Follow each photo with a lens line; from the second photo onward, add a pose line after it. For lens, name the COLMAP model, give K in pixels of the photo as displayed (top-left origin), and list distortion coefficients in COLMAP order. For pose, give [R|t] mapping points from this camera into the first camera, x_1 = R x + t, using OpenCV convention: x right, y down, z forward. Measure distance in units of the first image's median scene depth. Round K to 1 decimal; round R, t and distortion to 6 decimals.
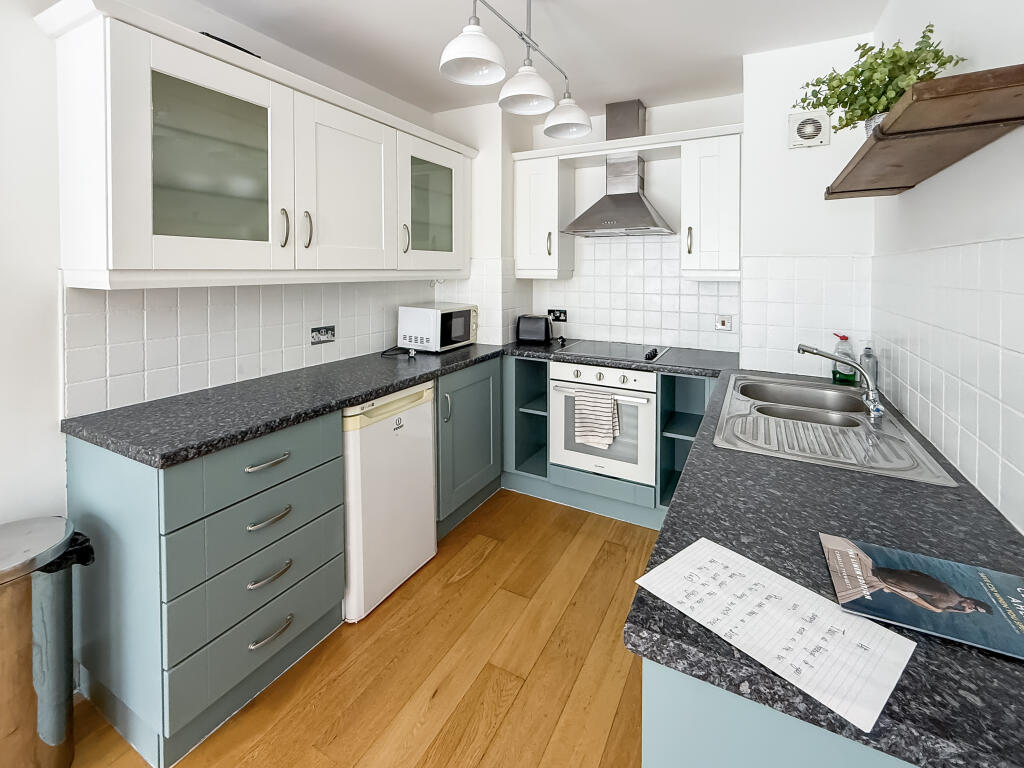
lens RADIAL K [[455.5, 0, 513.2], [0, 455.5, 276.4], [0, 0, 1]] dist [0.000807, 0.000069]
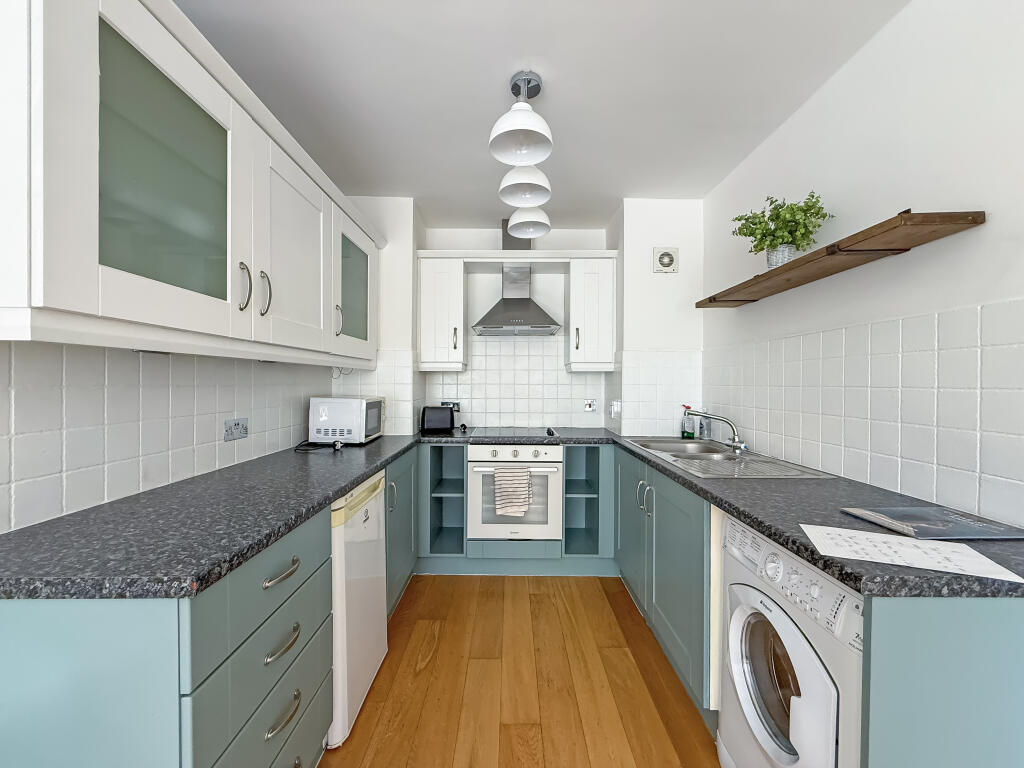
lens RADIAL K [[403.5, 0, 507.8], [0, 403.5, 384.9], [0, 0, 1]] dist [0.000586, -0.000081]
pose [[0.884170, -0.005526, 0.467133, -0.300389], [0.008879, 0.999948, -0.004978, 0.052128], [-0.467081, 0.008549, 0.884173, 0.112109]]
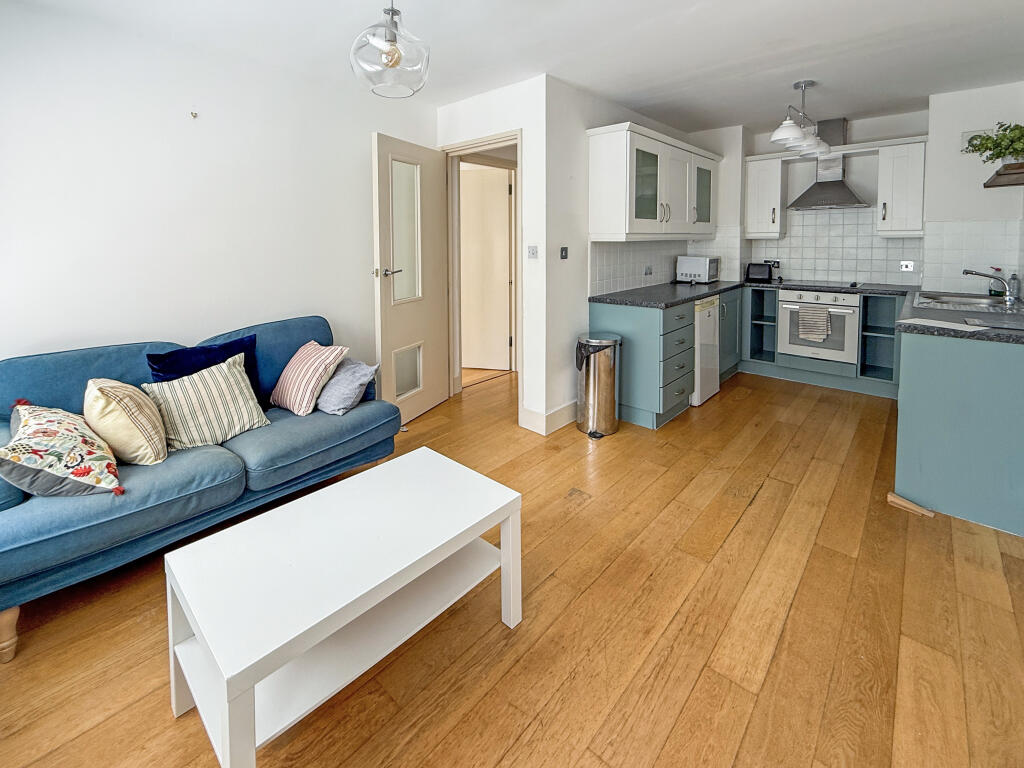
lens RADIAL K [[453.1, 0, 515.1], [0, 453.1, 265.3], [0, 0, 1]] dist [-0.001420, -0.000309]
pose [[0.970149, 0.000440, -0.242510, -0.460080], [0.009988, 0.999077, 0.041769, 0.026974], [0.242305, -0.042944, 0.969249, -0.809815]]
